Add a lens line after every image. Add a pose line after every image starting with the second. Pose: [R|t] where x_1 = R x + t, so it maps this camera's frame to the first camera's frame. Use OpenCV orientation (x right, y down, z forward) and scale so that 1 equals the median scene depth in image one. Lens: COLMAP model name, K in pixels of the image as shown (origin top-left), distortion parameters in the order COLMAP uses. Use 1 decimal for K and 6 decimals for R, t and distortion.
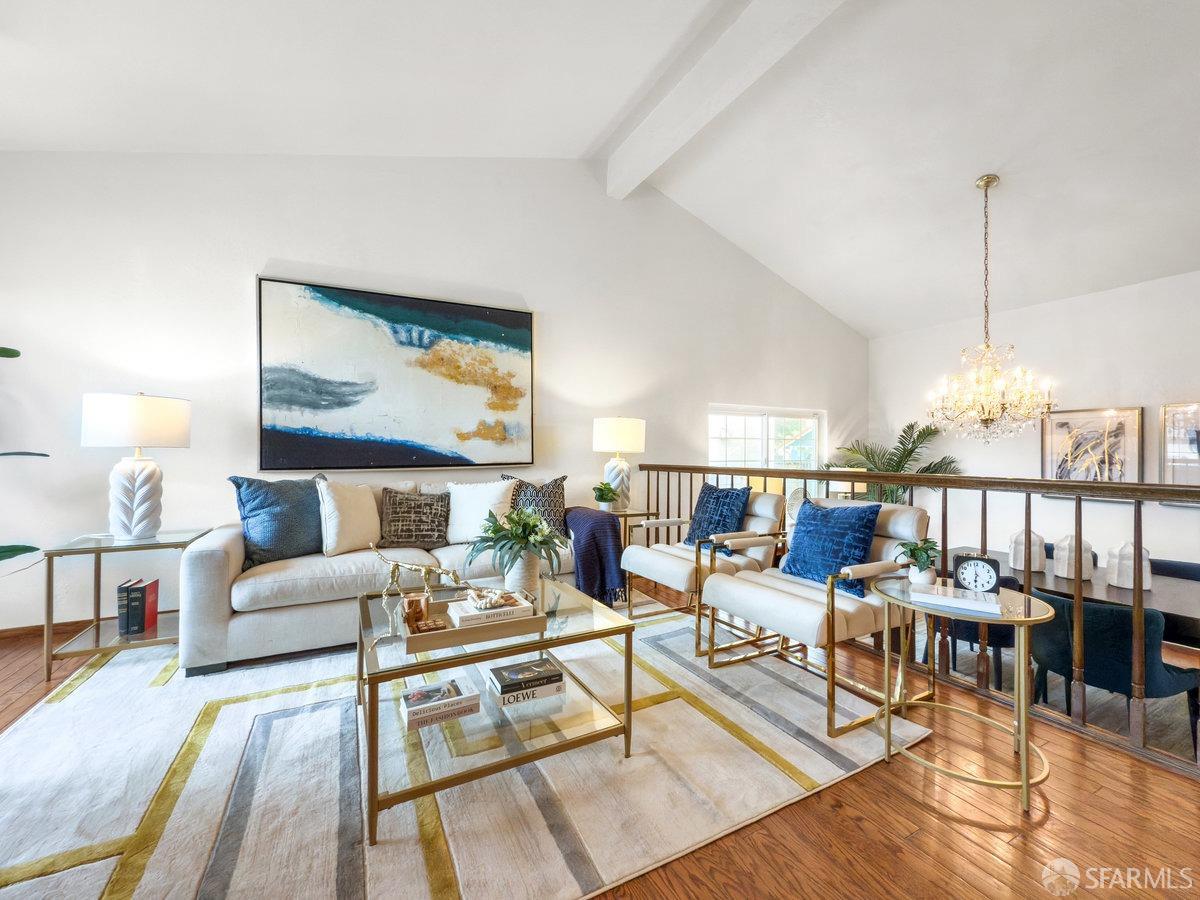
lens RADIAL K [[486.7, 0, 597.8], [0, 486.7, 443.9], [0, 0, 1]] dist [-0.000312, -0.000074]
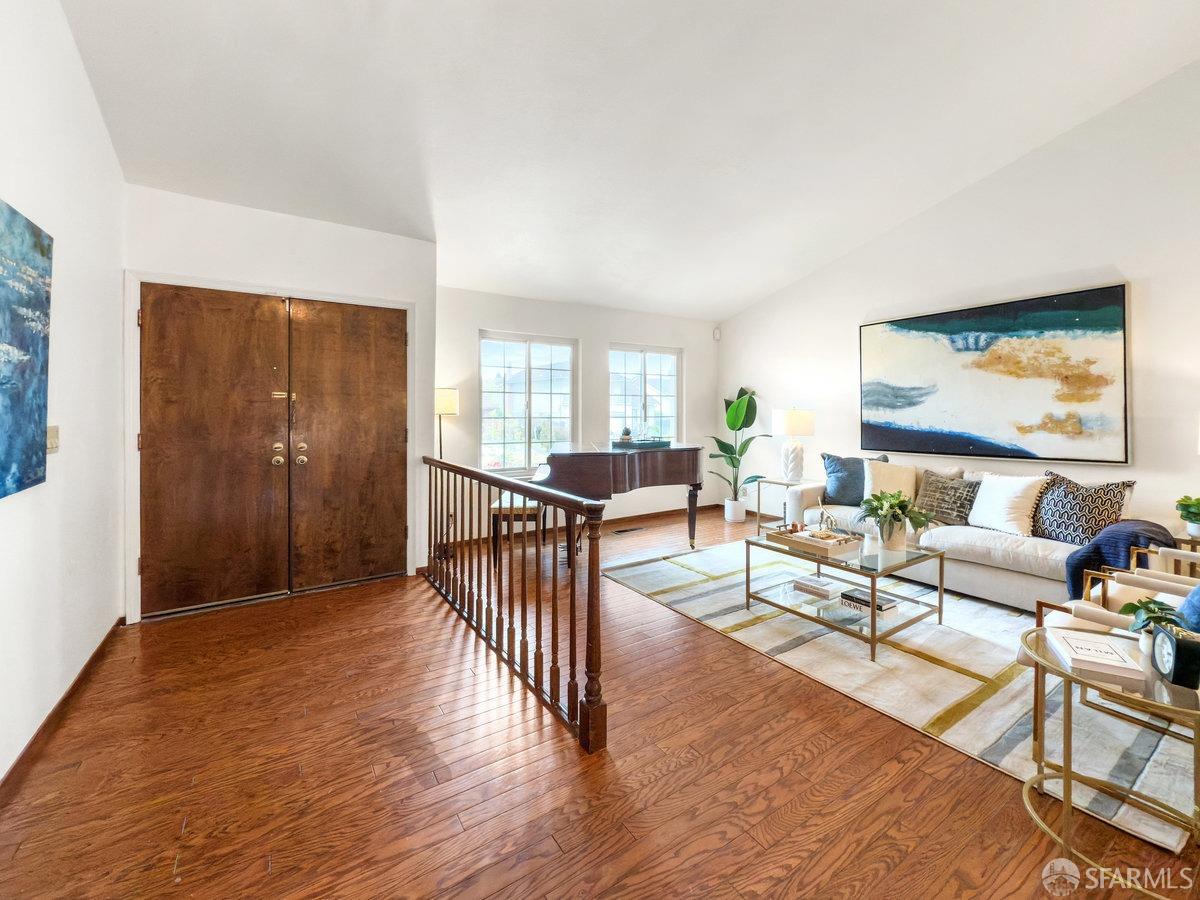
lens RADIAL K [[498.7, 0, 600.0], [0, 498.7, 410.0], [0, 0, 1]] dist [0.000249, -0.000301]
pose [[0.107058, -0.007546, -0.994224, 0.776650], [0.011067, 0.999918, -0.006398, -0.069313], [0.994191, -0.010318, 0.107133, 0.001234]]
